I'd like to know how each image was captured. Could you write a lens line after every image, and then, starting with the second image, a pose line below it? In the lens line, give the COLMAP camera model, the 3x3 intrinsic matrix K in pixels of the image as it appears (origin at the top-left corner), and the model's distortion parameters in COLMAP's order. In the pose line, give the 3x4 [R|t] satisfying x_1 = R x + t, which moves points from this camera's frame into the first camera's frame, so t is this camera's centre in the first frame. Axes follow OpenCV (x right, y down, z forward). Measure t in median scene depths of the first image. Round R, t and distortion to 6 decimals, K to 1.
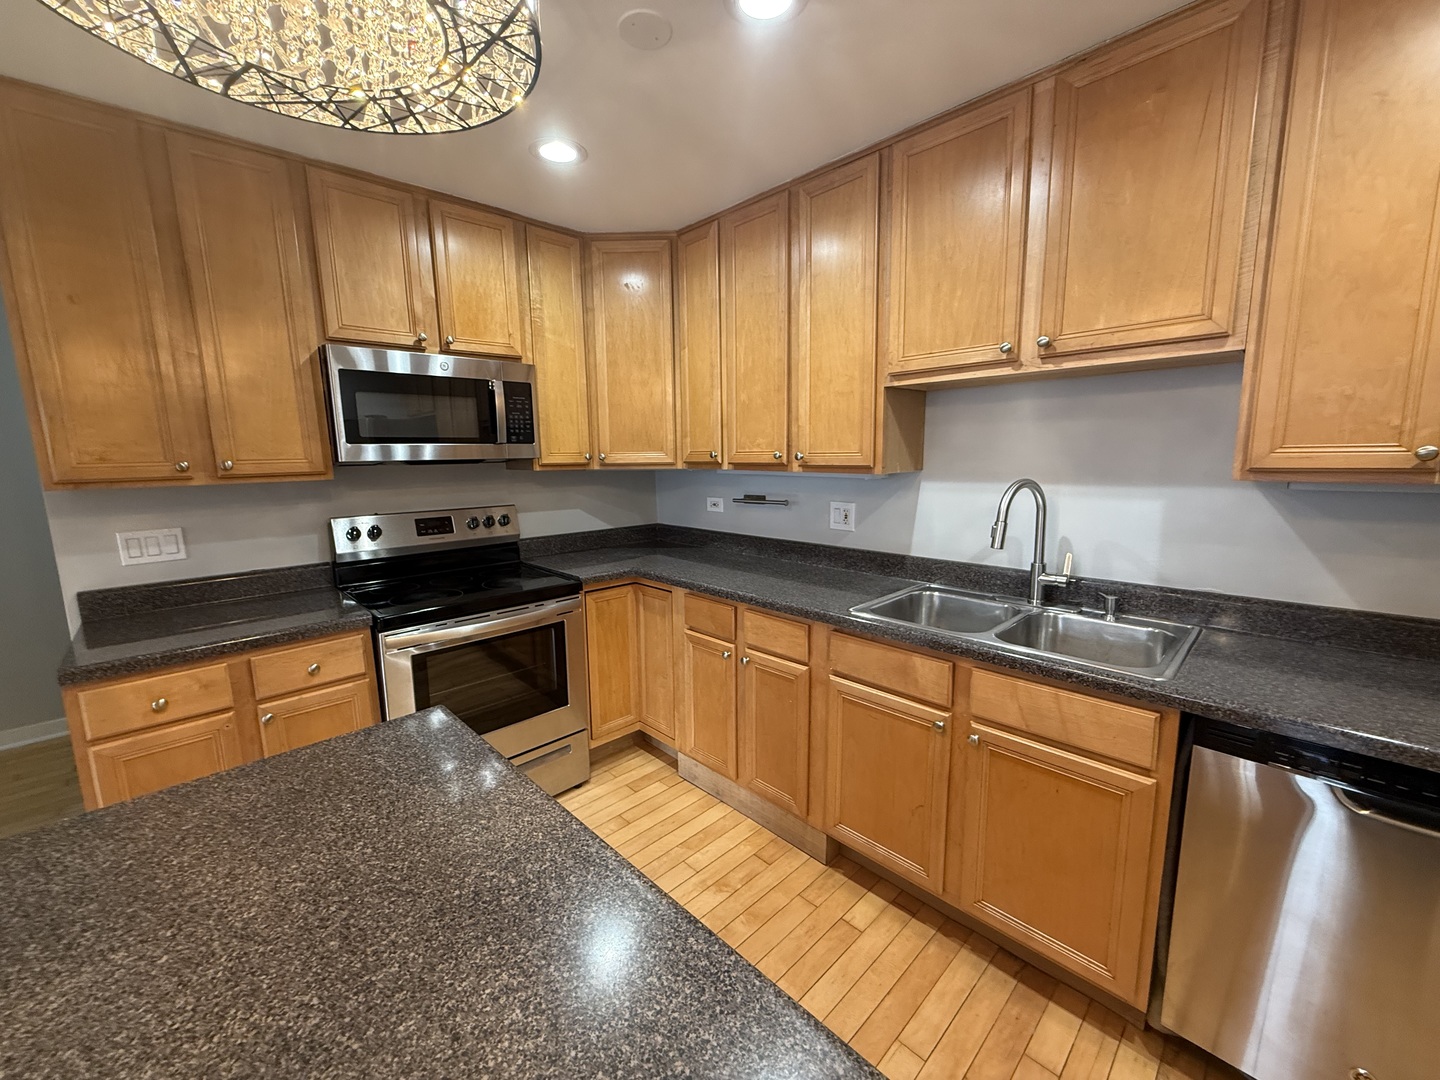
lens RADIAL K [[569.3, 0, 719.0], [0, 569.3, 539.1], [0, 0, 1]] dist [0.000531, -0.000524]
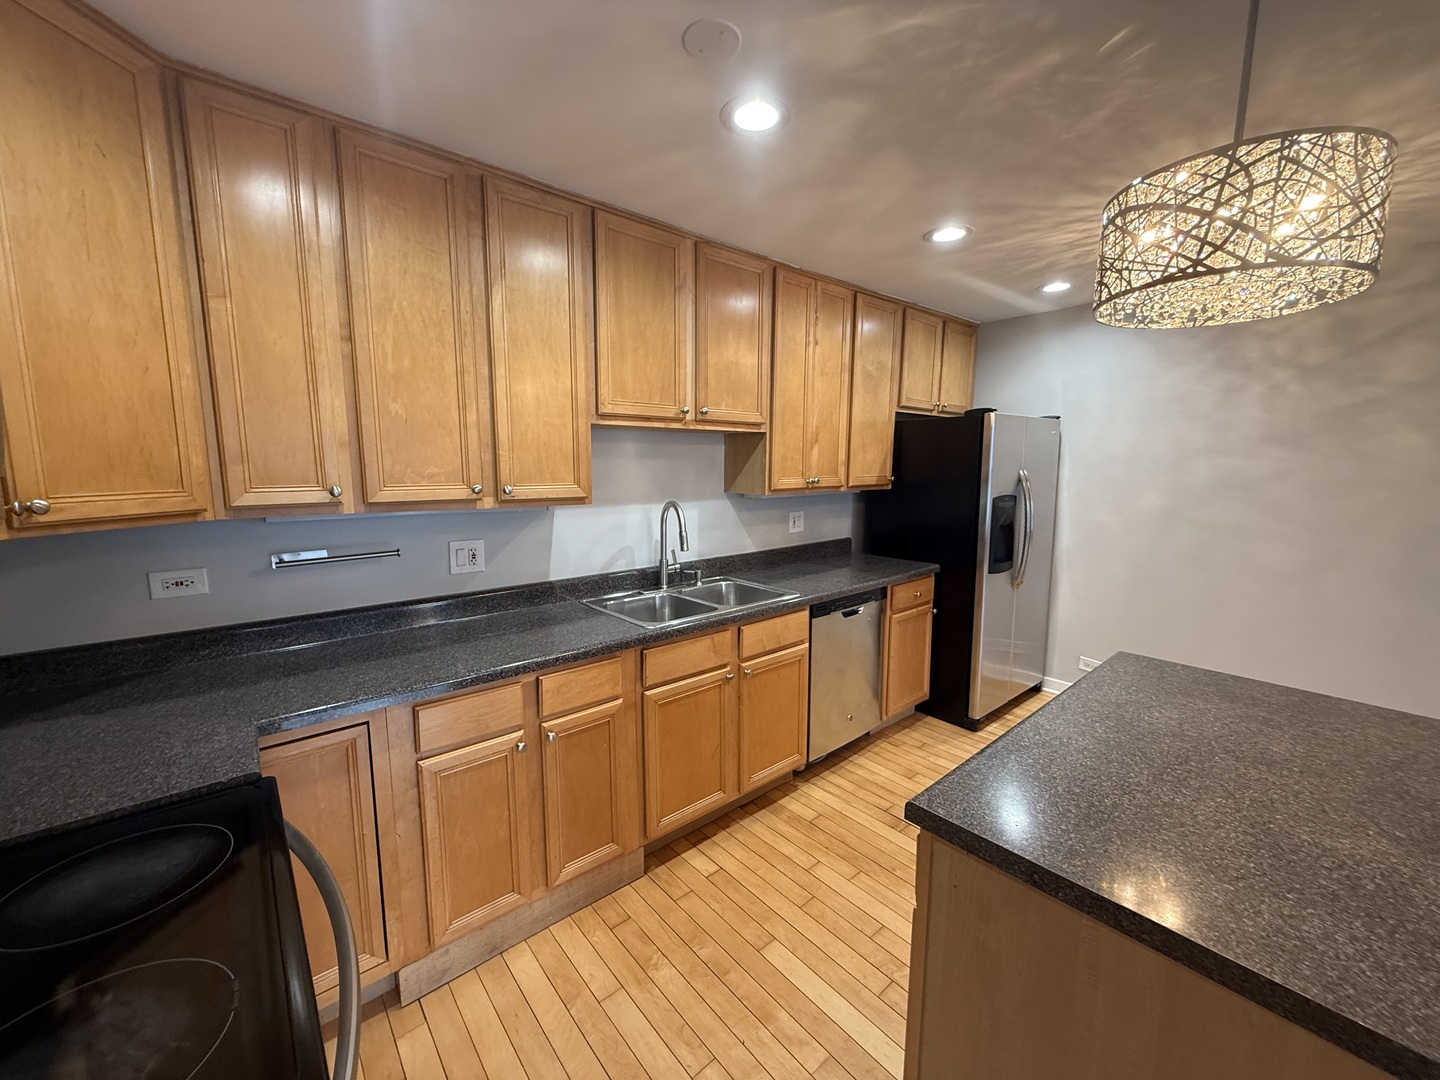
lens RADIAL K [[569.3, 0, 714.8], [0, 569.3, 538.3], [0, 0, 1]] dist [0.000531, -0.000524]
pose [[0.067814, -0.115706, 0.990966, -0.790971], [0.148419, 0.983370, 0.104663, -0.132906], [-0.986597, 0.139981, 0.083859, 0.712080]]
